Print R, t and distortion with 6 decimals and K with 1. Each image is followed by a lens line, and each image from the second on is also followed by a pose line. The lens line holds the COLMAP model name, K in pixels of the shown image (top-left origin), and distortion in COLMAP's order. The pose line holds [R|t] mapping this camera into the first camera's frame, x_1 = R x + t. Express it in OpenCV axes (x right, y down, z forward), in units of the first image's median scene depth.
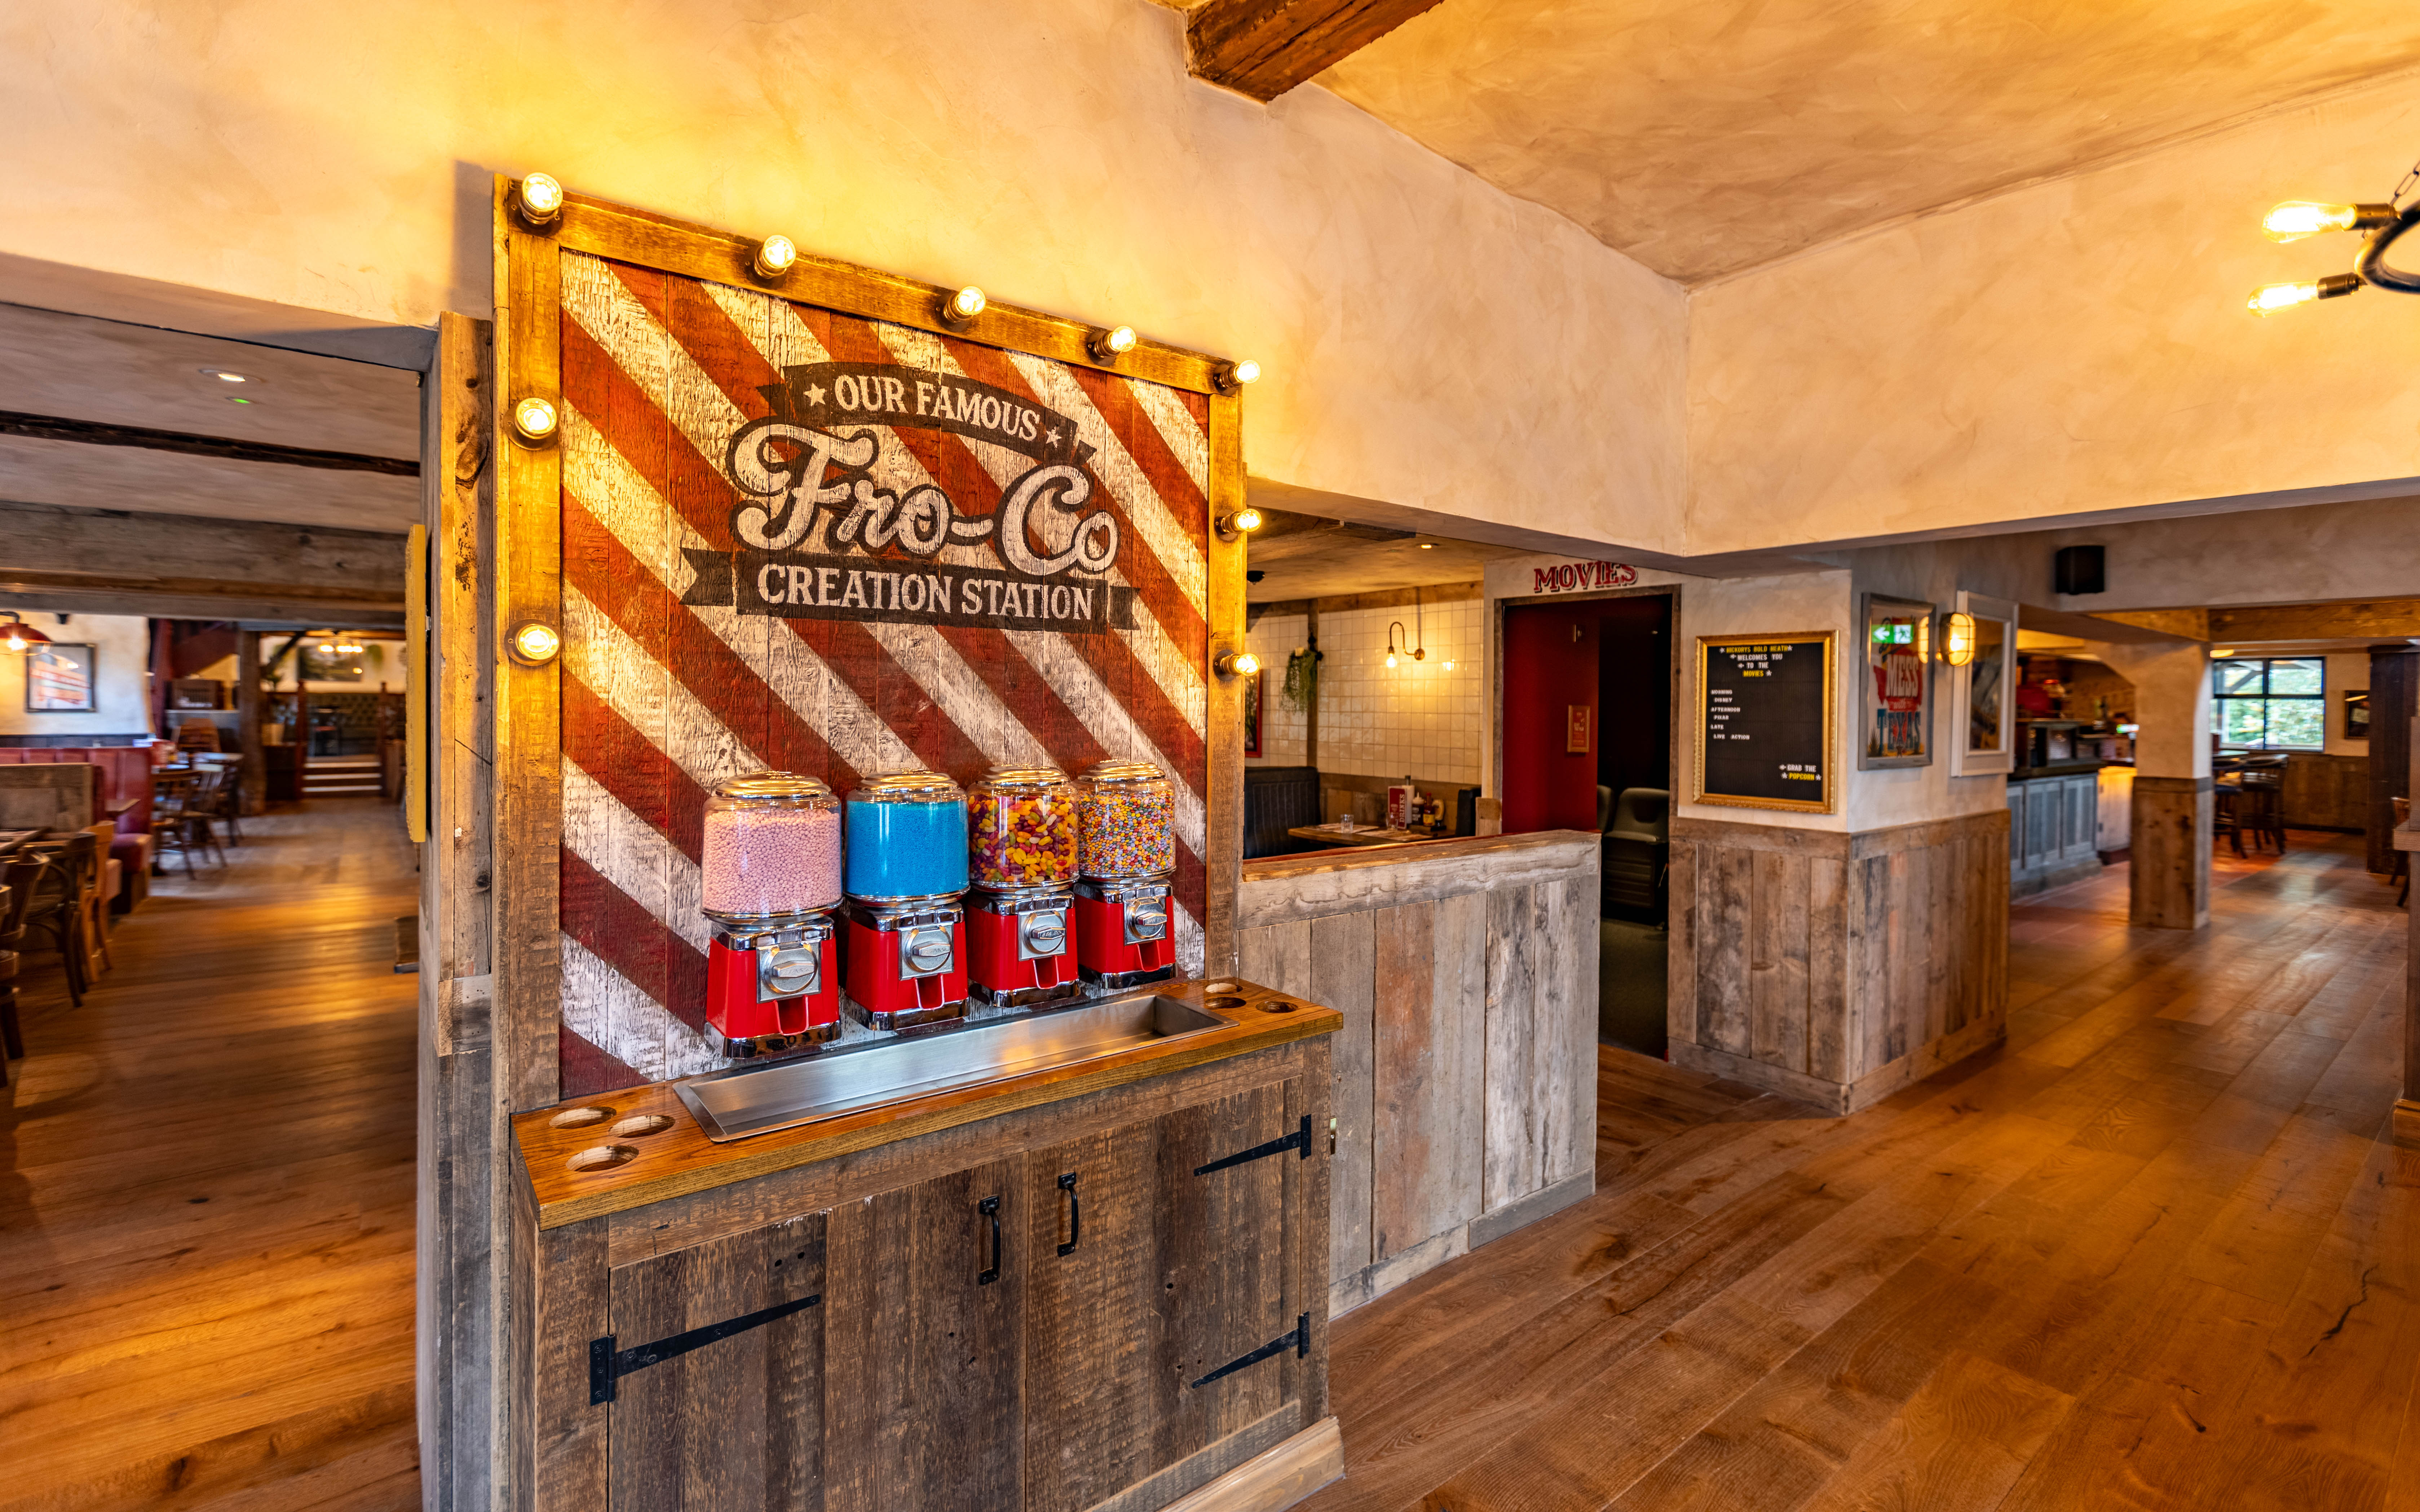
lens RADIAL K [[1090.5, 0, 1192.2], [0, 1090.5, 706.8], [0, 0, 1]] dist [0.006488, -0.002300]
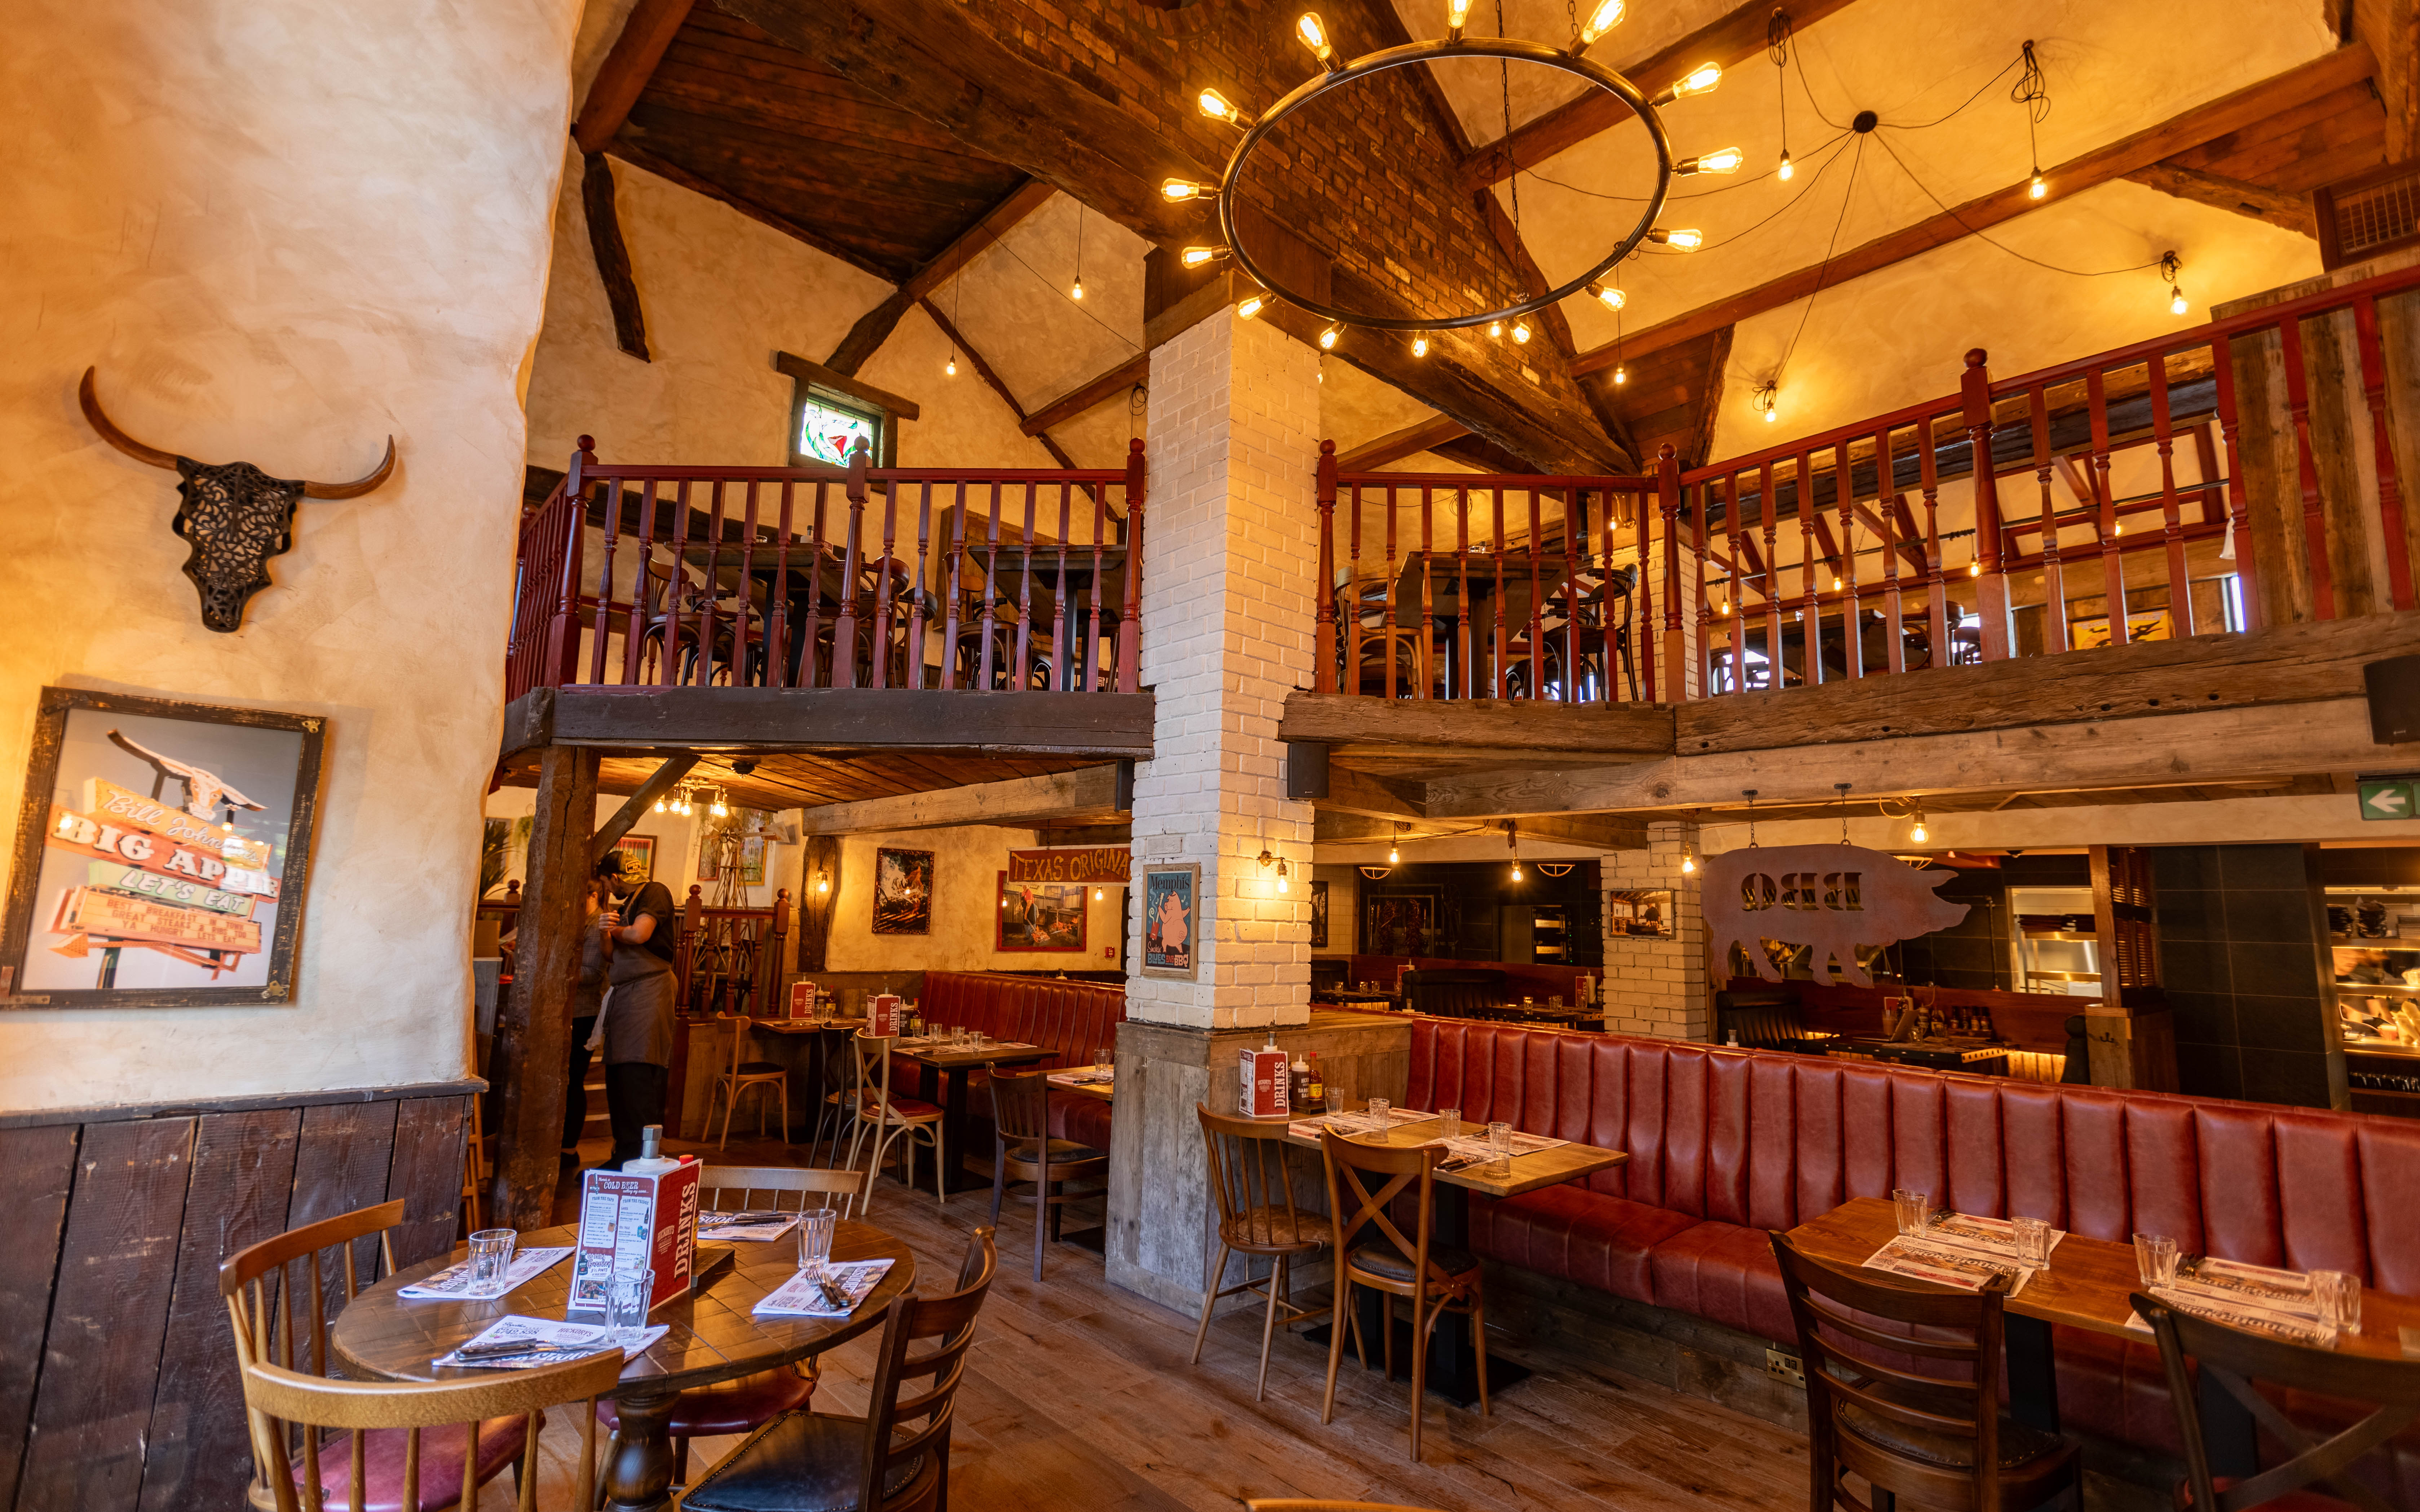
lens RADIAL K [[1090.5, 0, 1199.8], [0, 1090.5, 755.9], [0, 0, 1]] dist [0.006488, -0.002300]
pose [[0.995940, 0.034359, 0.083201, -2.437742], [-0.021620, 0.988535, -0.149436, -0.050832], [-0.087382, 0.147030, 0.985265, 2.183291]]
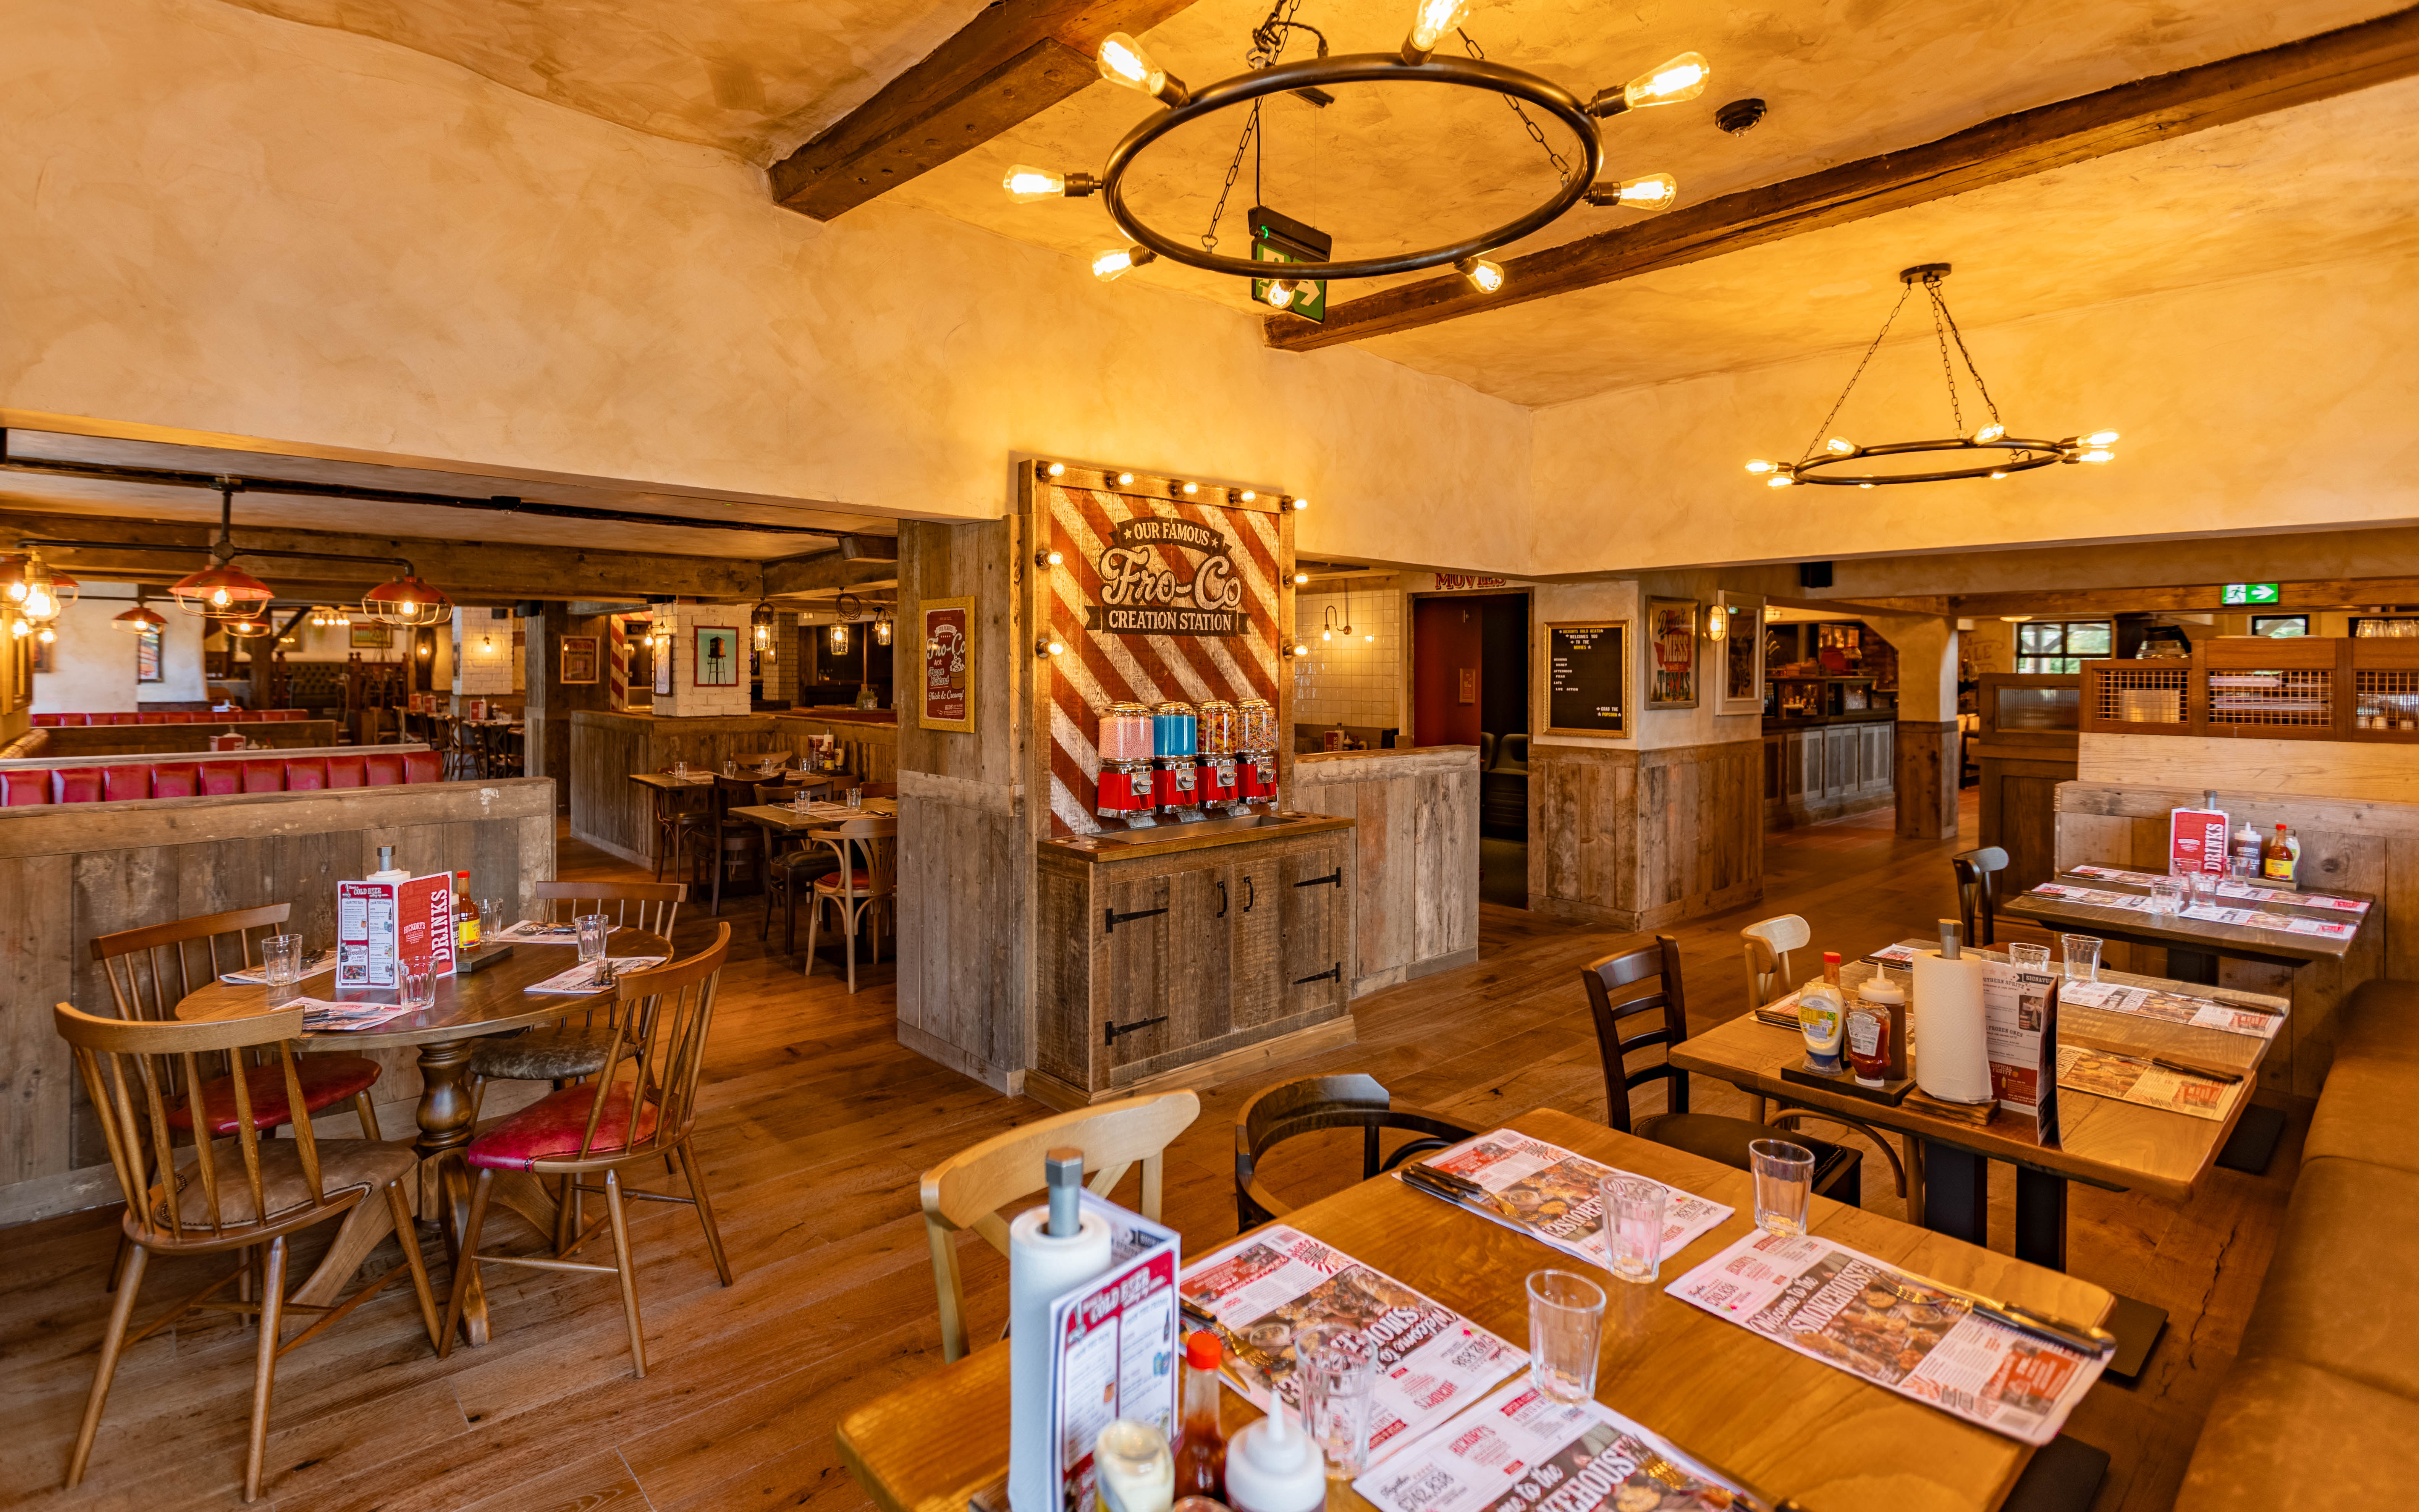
lens RADIAL K [[1152.0, 0, 1124.9], [0, 1152.0, 664.7], [0, 0, 1]] dist [0.003376, 0.001440]
pose [[0.998754, -0.006221, 0.049522, -0.232173], [0.006455, 0.999969, -0.004559, -0.003533], [-0.049492, 0.004873, 0.998763, -0.669714]]
